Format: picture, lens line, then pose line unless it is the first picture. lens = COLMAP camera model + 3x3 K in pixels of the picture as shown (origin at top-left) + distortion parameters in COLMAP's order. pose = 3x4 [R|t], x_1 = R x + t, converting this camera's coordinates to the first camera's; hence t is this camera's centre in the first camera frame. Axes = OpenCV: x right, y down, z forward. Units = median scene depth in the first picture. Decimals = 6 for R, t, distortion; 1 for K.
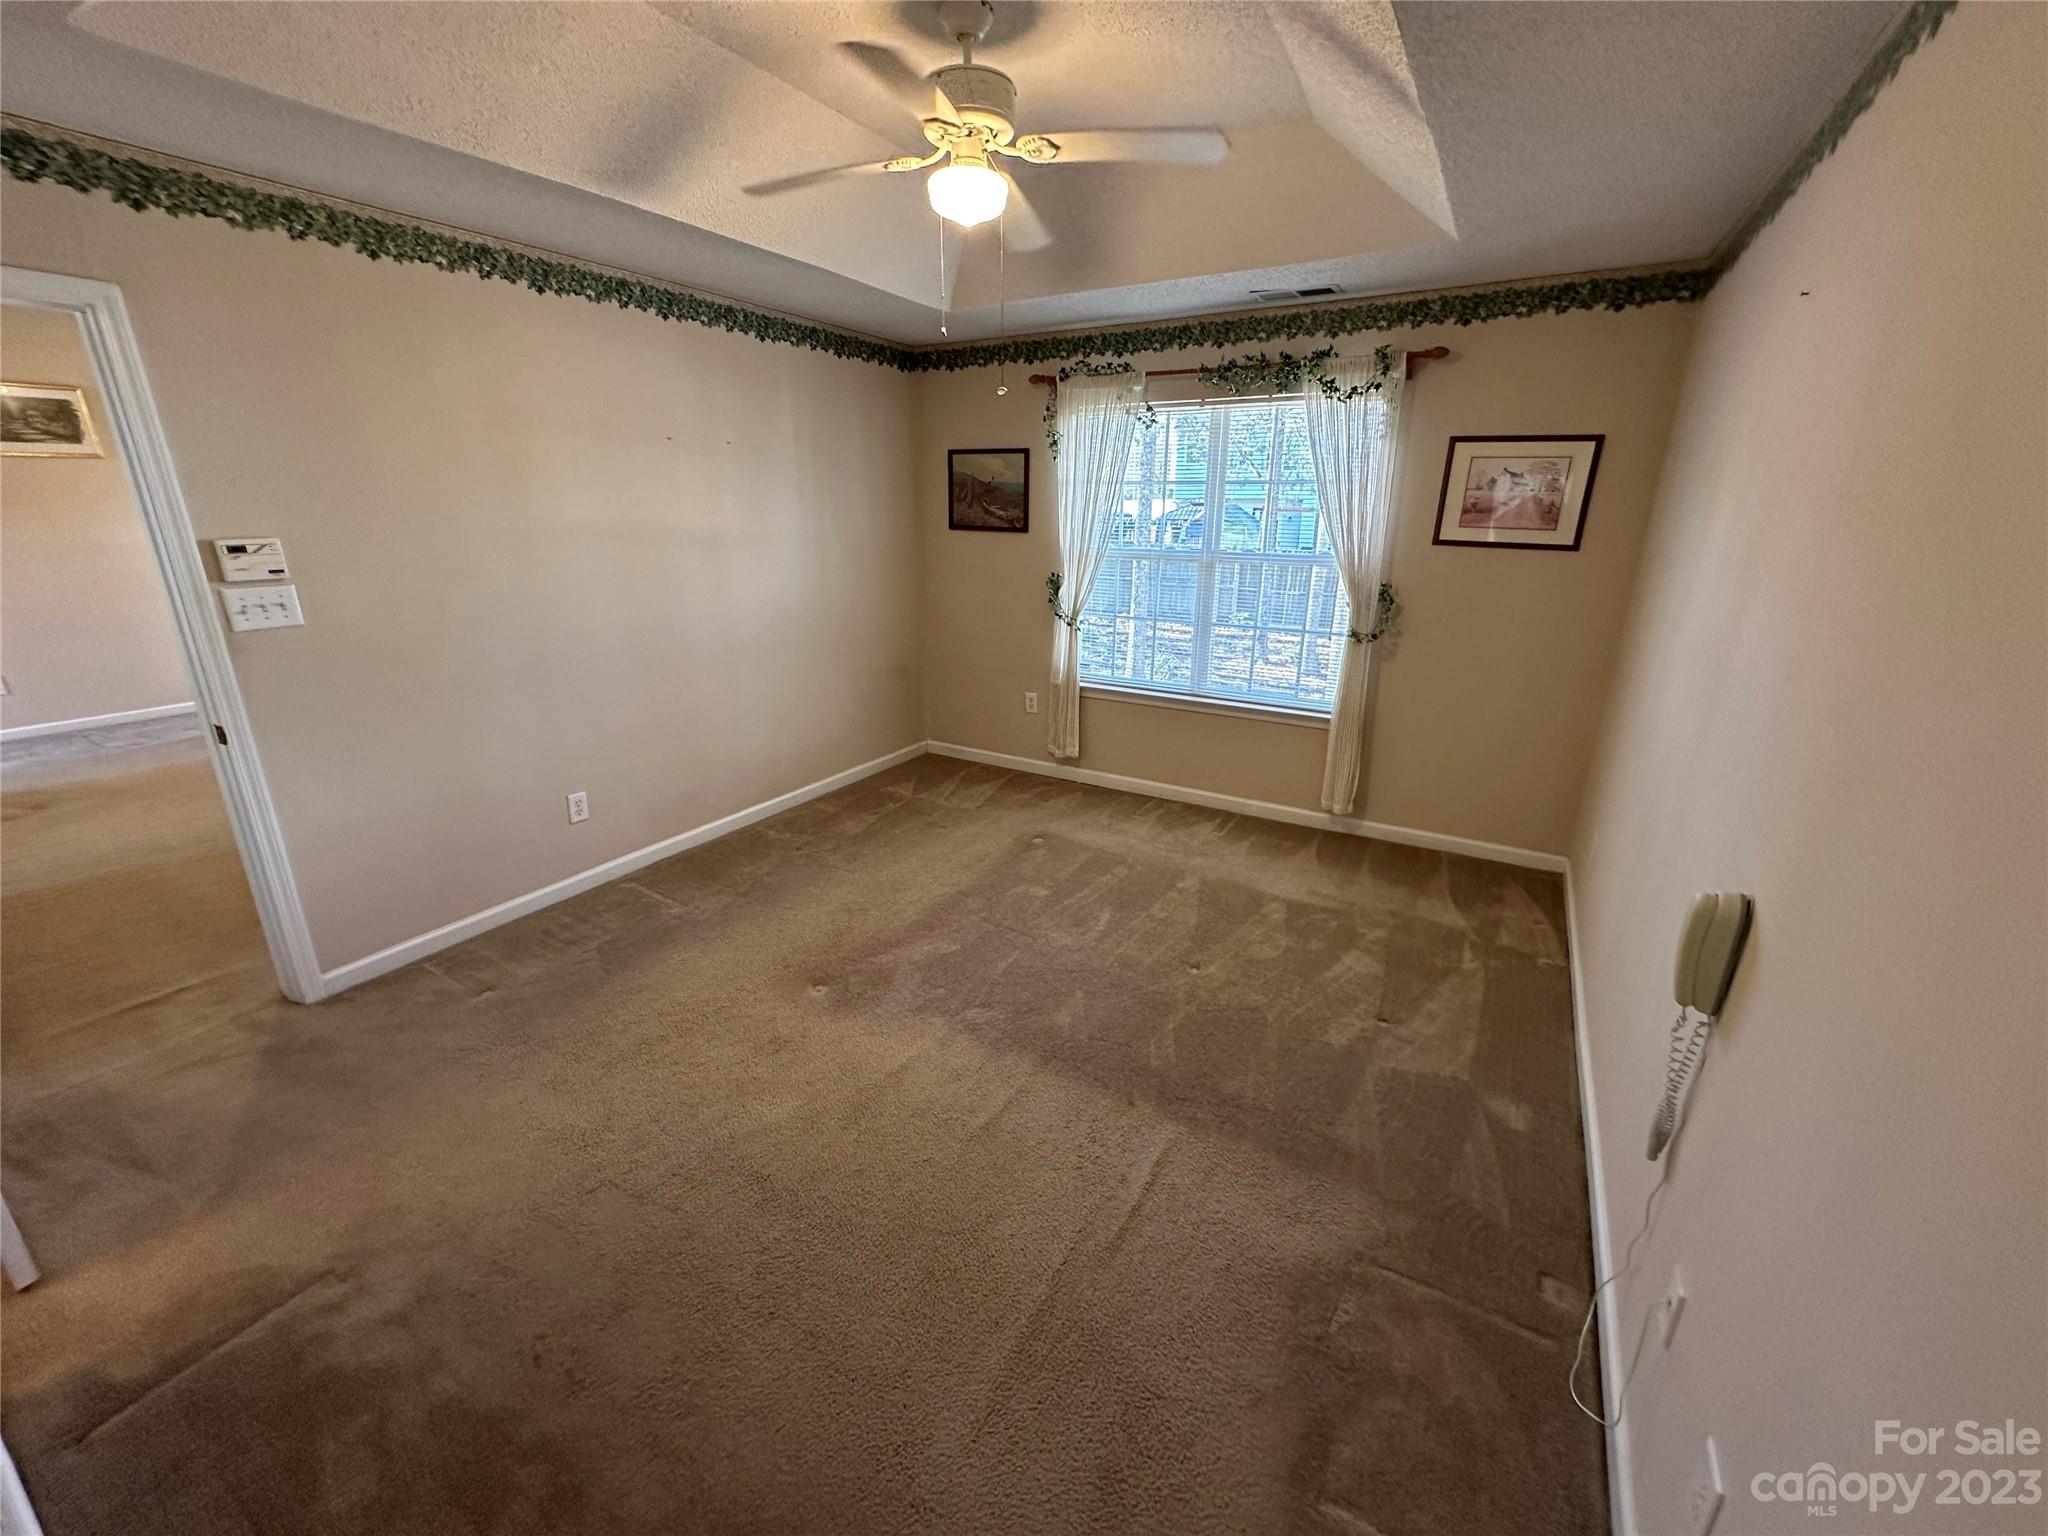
lens RADIAL K [[828.5, 0, 1046.1], [0, 828.5, 766.8], [0, 0, 1]] dist [-0.000524, -0.000439]
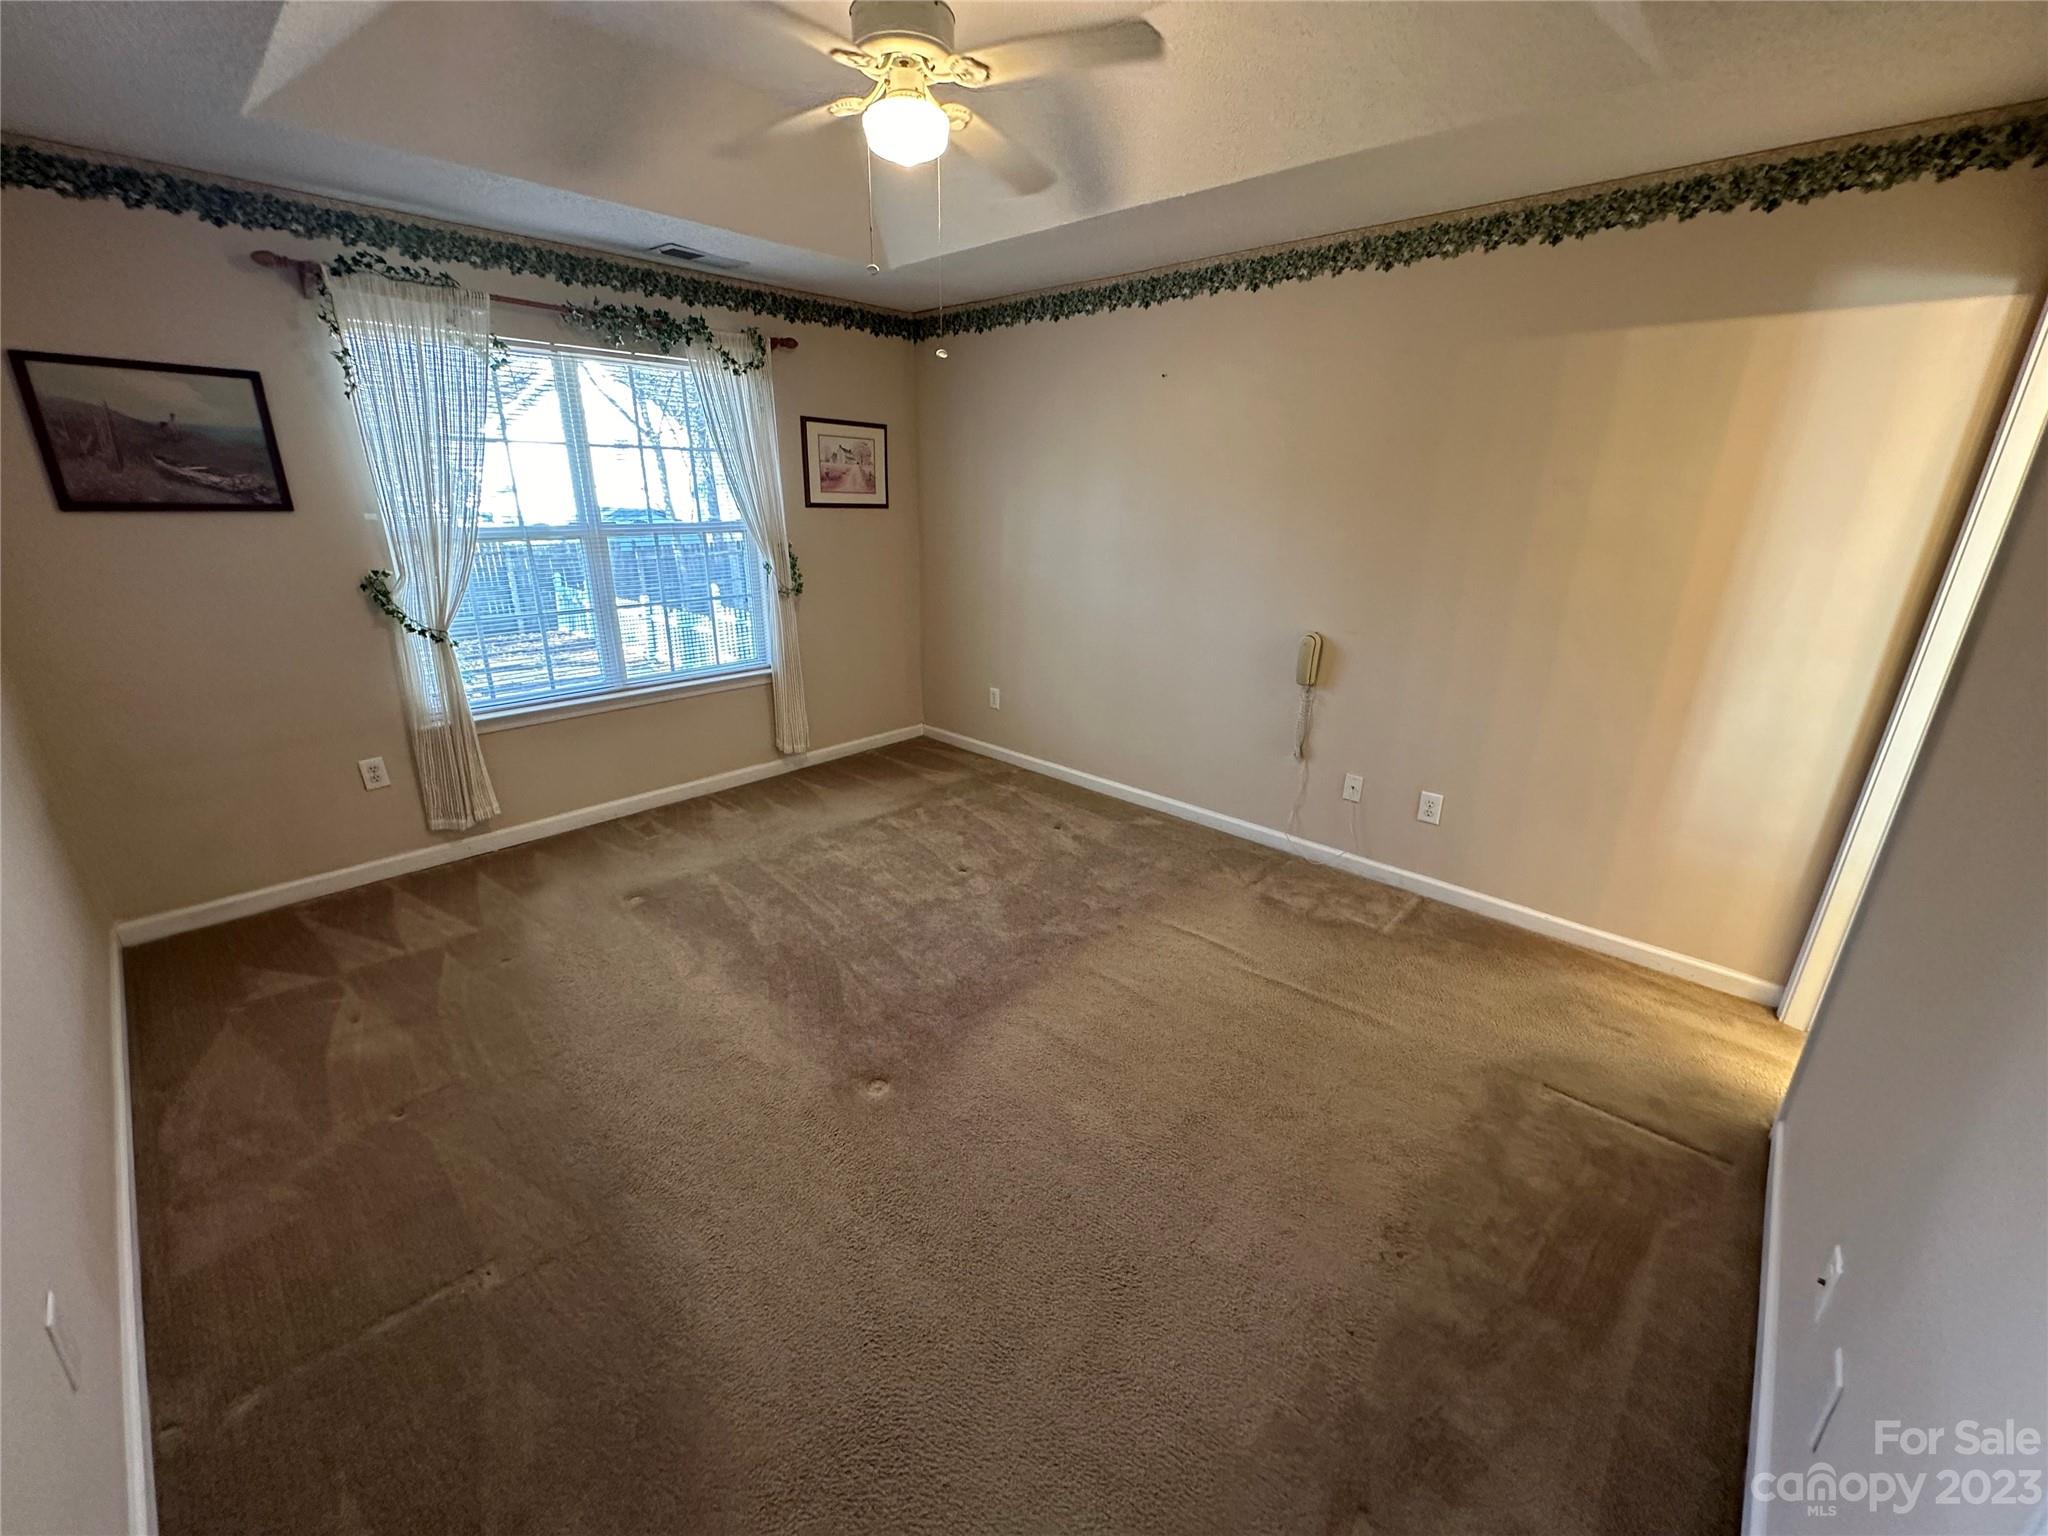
lens RADIAL K [[816.3, 0, 1025.5], [0, 816.3, 769.8], [0, 0, 1]] dist [0.000265, 0.000006]
pose [[0.217198, -0.323608, 0.920925, -0.606788], [0.287401, 0.922828, 0.256494, -0.118328], [-0.932859, 0.208965, 0.293441, 0.399005]]
